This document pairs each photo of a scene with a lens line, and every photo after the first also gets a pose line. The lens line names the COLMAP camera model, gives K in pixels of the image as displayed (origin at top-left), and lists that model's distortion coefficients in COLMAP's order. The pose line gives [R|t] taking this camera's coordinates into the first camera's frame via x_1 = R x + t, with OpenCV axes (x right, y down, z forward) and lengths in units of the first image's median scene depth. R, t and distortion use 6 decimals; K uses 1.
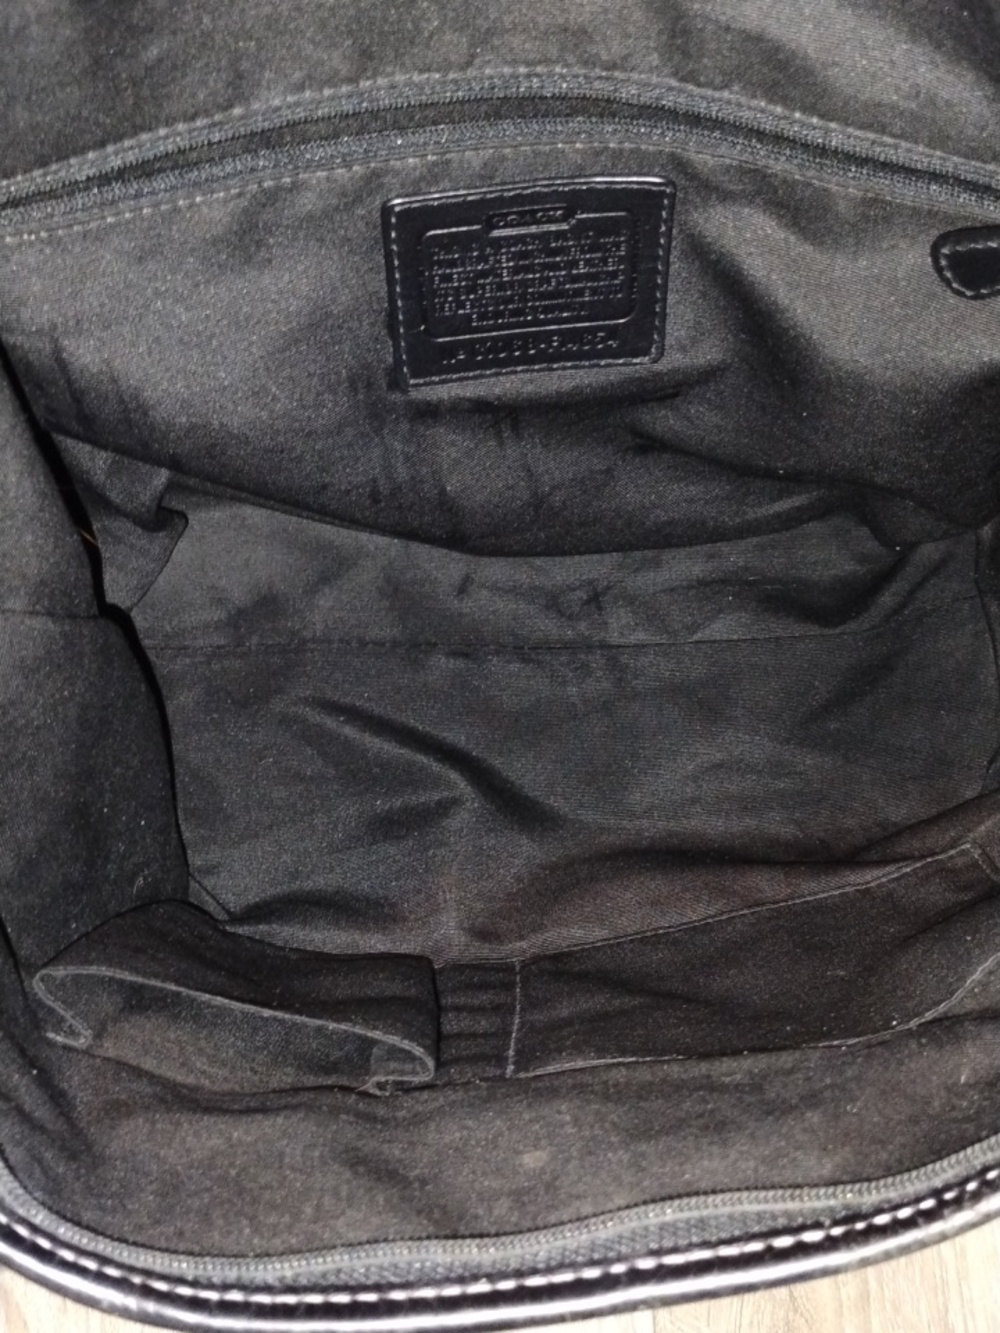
lens RADIAL K [[1666.2, 0, 503.6], [0, 1666.2, 667.8], [0, 0, 1]] dist [0.104293, -0.294868]
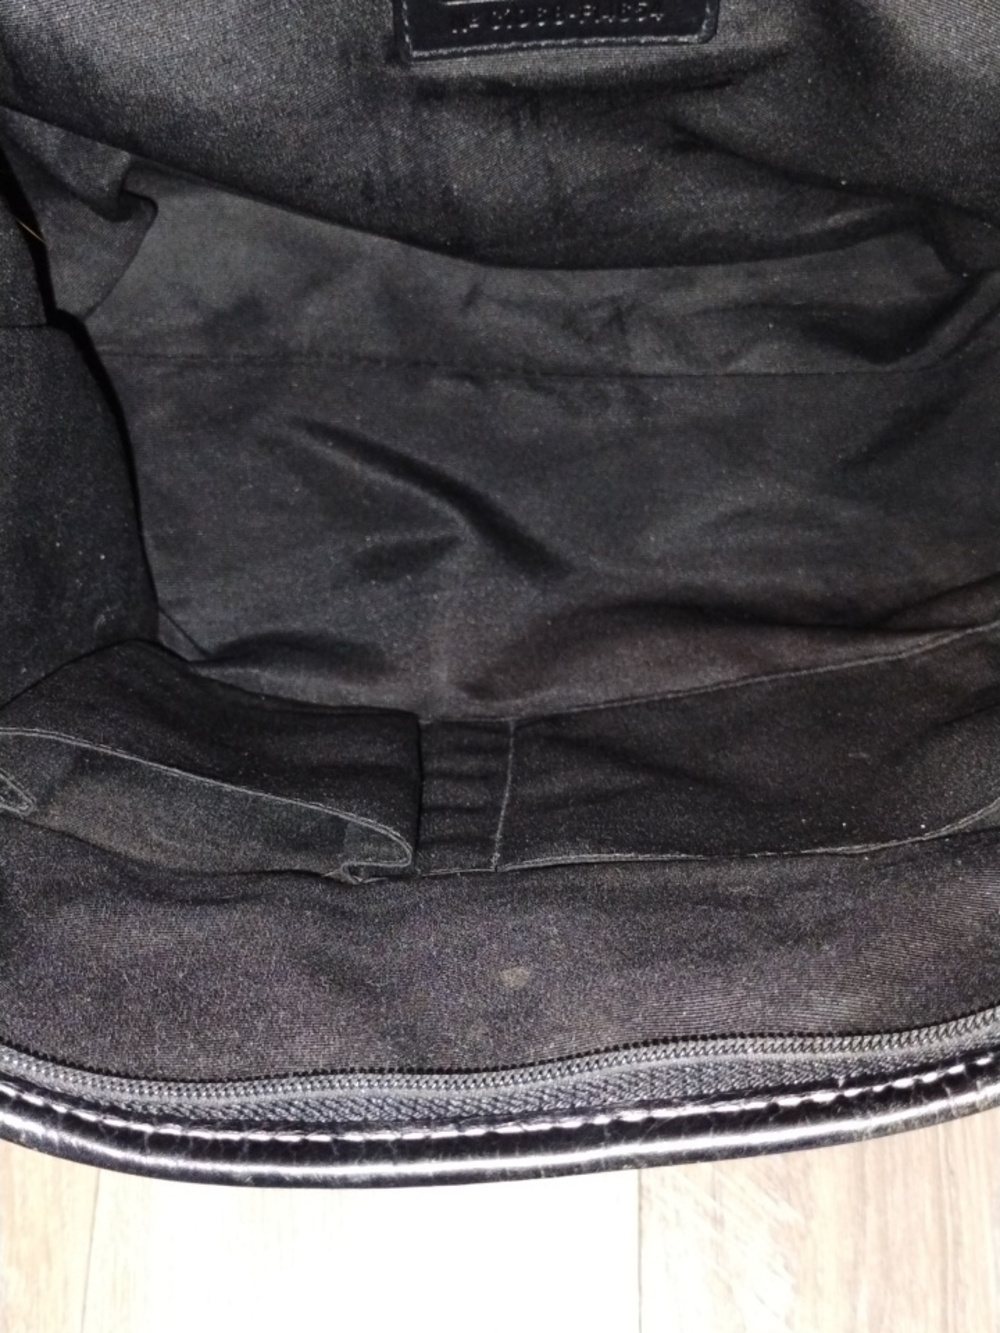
lens RADIAL K [[1666.2, 0, 503.6], [0, 1666.2, 667.8], [0, 0, 1]] dist [0.104293, -0.294868]
pose [[0.999053, 0.043446, -0.002523, 0.005220], [-0.042234, 0.981888, 0.184695, -0.025917], [0.010502, -0.184414, 0.982793, 0.111640]]
